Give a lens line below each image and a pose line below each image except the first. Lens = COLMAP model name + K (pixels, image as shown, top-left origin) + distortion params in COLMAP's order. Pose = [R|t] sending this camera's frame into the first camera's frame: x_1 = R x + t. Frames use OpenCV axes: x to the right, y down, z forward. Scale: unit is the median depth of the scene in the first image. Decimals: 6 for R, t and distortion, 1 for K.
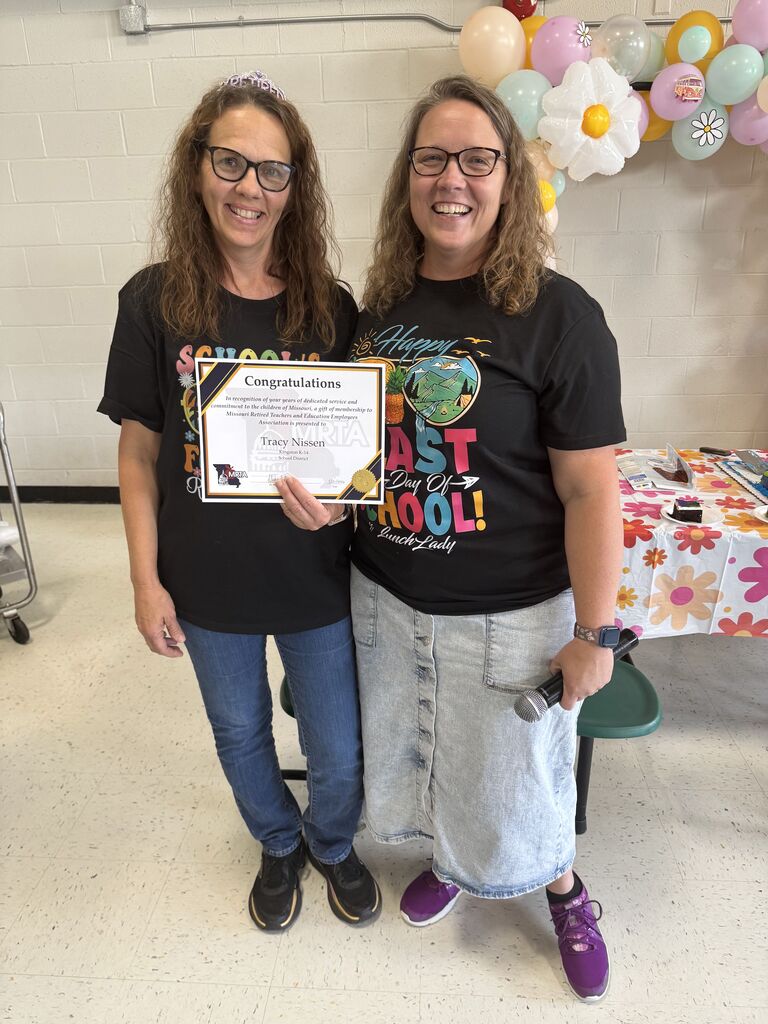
lens RADIAL K [[719.4, 0, 384.0], [0, 719.4, 512.0], [0, 0, 1]] dist [0.031961, -0.047881]
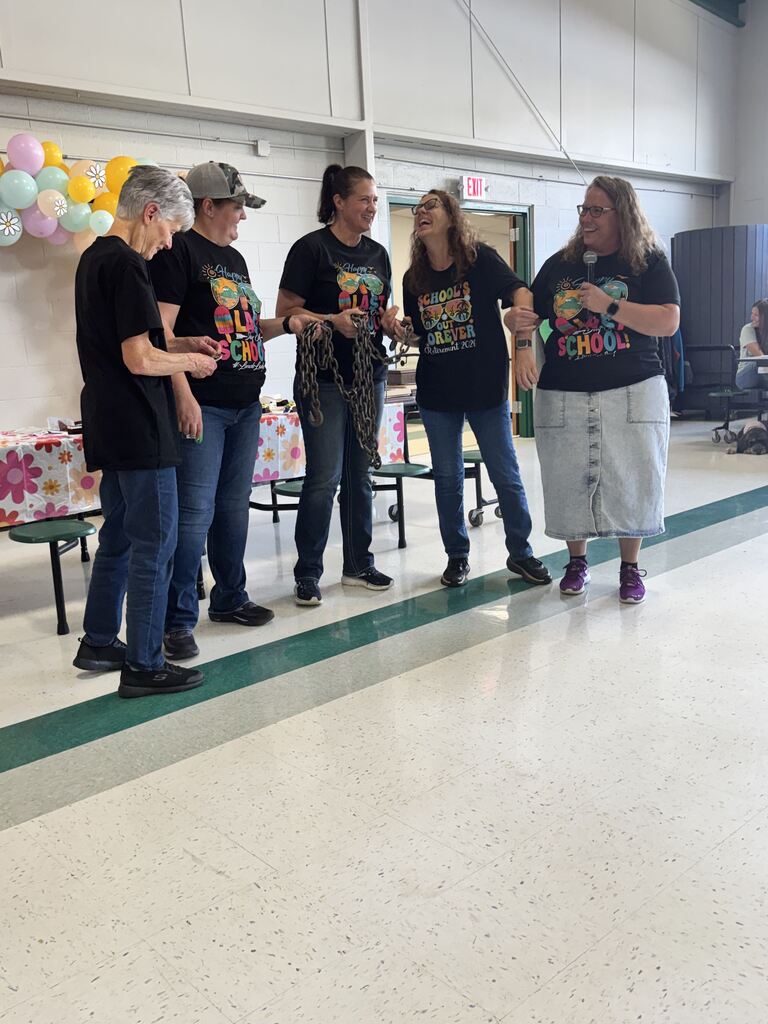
lens RADIAL K [[912.6, 0, 386.8], [0, 912.6, 521.9], [0, 0, 1]] dist [0.072654, -0.123019]
pose [[0.692595, -0.159881, 0.703385, -0.391171], [0.292384, 0.953652, -0.071132, 0.358283], [-0.659412, 0.254924, 0.707241, -0.594732]]
